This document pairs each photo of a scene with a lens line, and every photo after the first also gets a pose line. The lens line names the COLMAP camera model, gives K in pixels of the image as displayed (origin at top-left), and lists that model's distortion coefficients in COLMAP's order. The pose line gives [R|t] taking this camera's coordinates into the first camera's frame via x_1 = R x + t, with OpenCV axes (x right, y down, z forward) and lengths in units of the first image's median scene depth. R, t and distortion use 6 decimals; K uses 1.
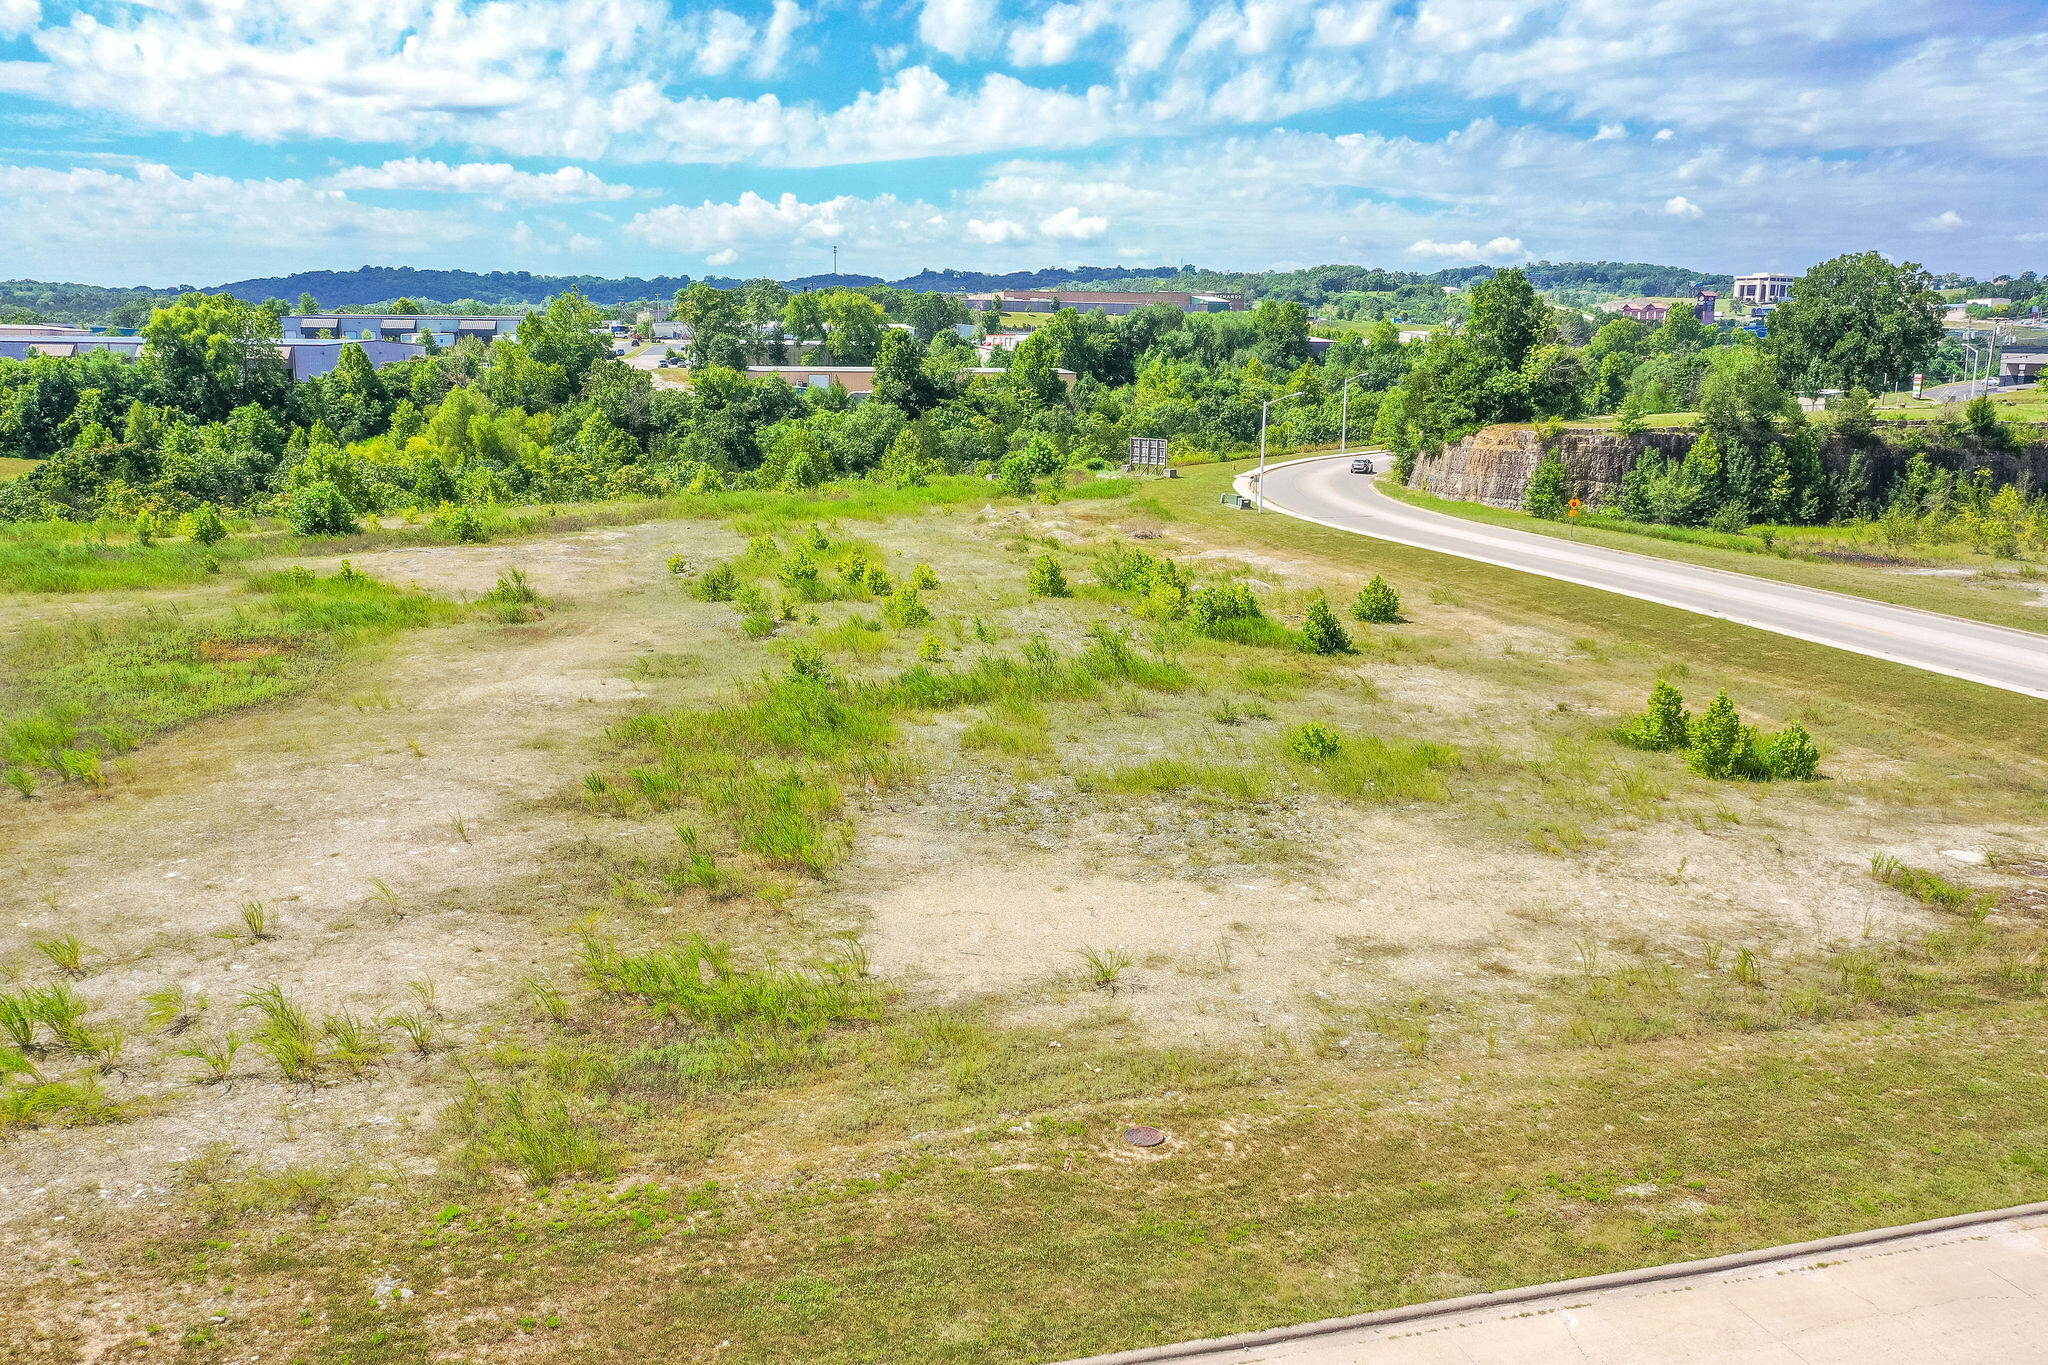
lens RADIAL K [[1642.2, 0, 1029.2], [0, 1642.2, 683.5], [0, 0, 1]] dist [-0.008153, -0.004716]
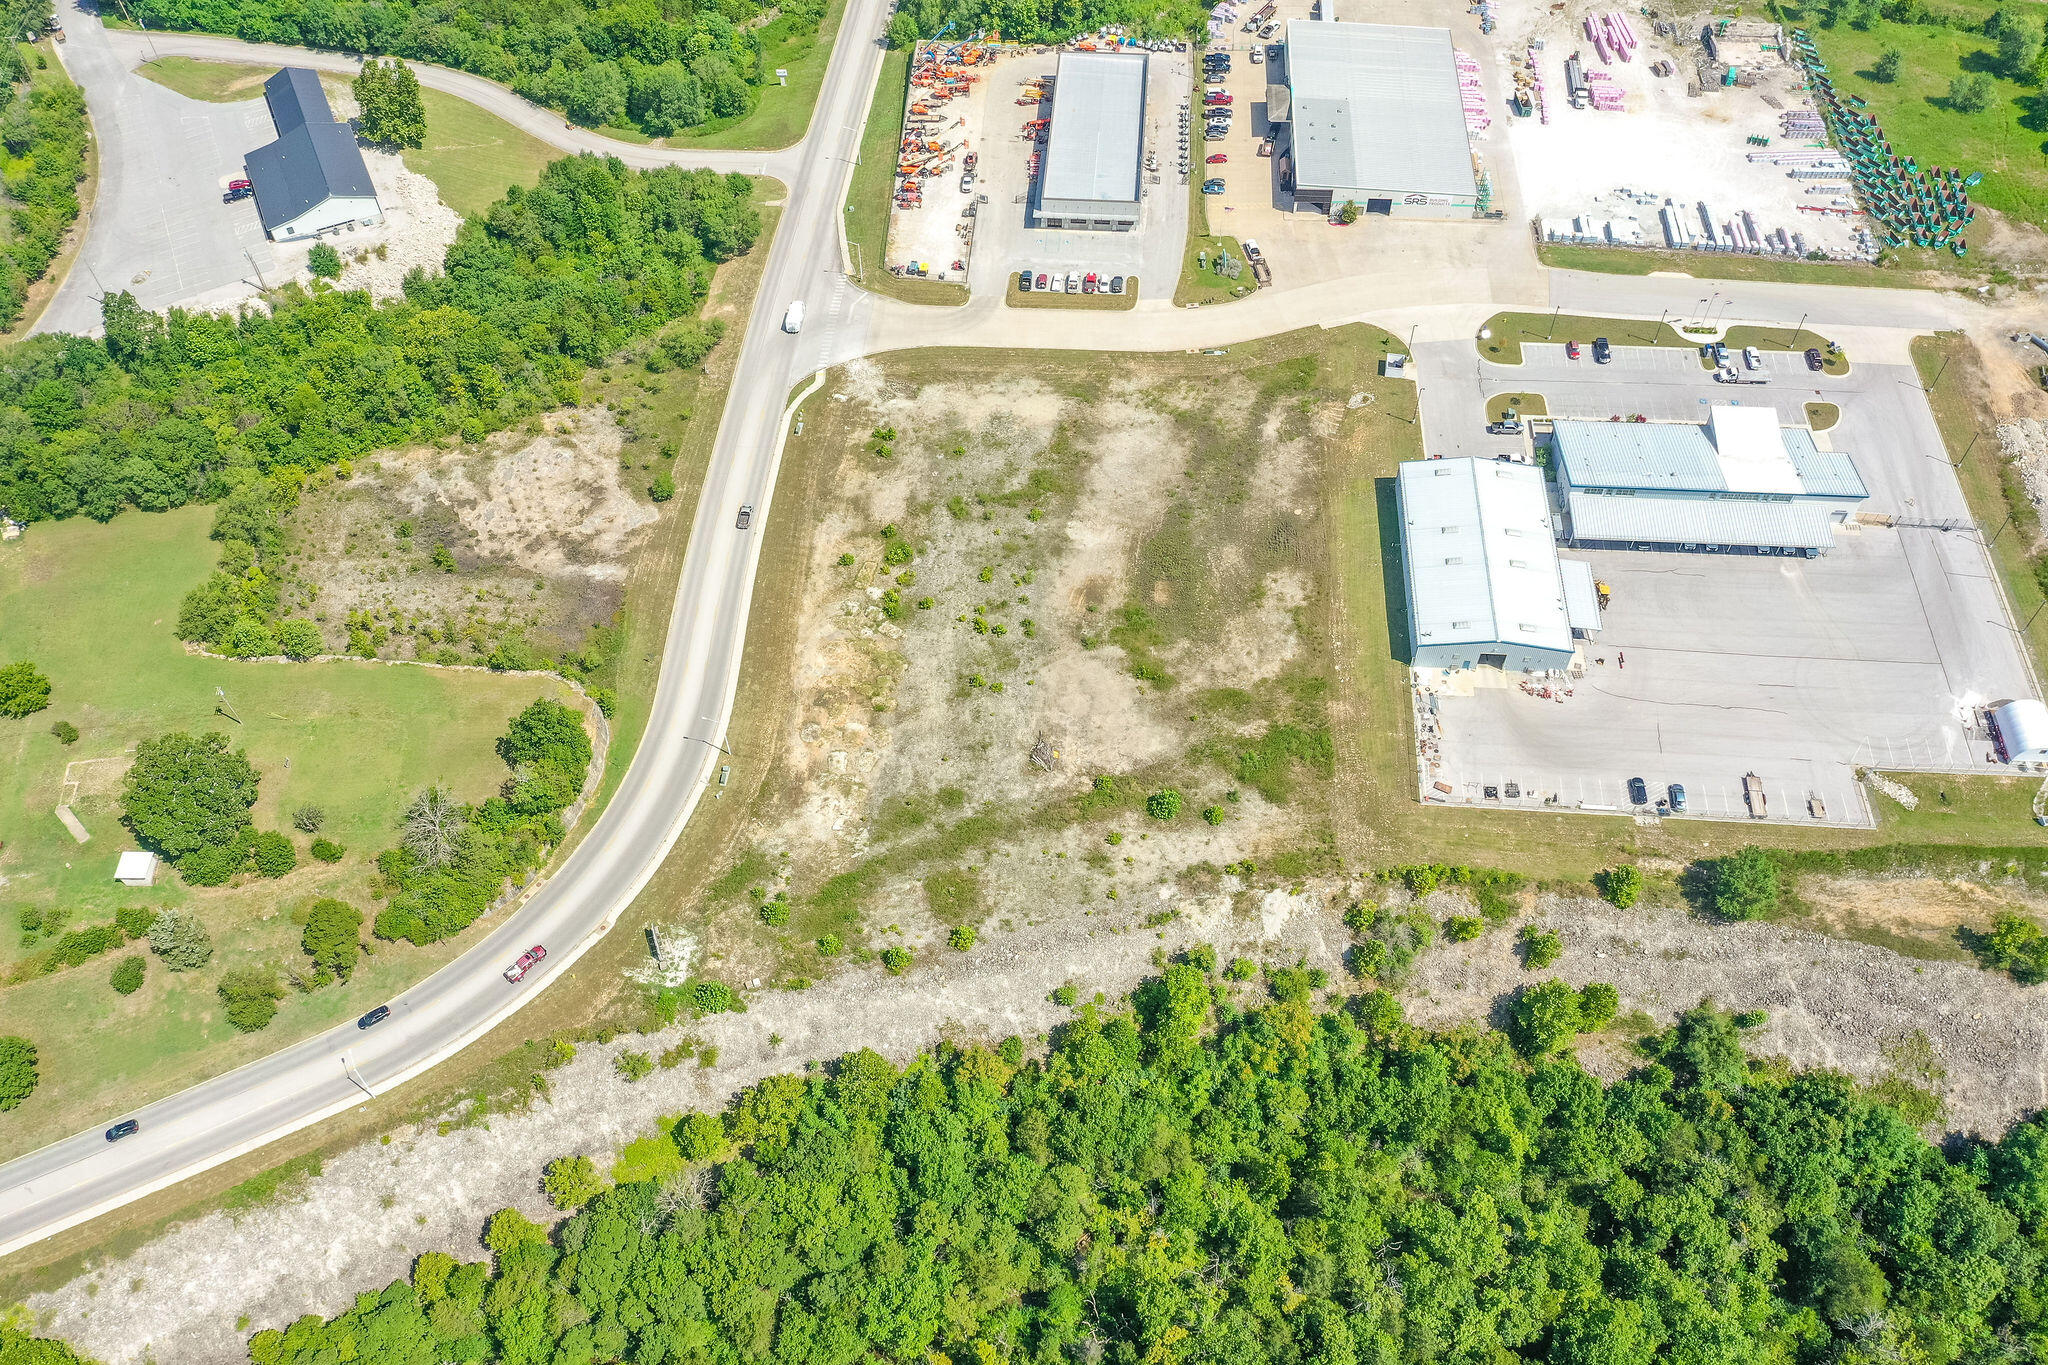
lens RADIAL K [[1642.2, 0, 1029.2], [0, 1642.2, 683.5], [0, 0, 1]] dist [-0.008153, -0.004716]
pose [[-0.936022, -0.279373, 0.214042, -1.350790], [0.072225, 0.442747, 0.893733, -4.244292], [-0.344451, 0.852013, -0.394243, 3.531210]]
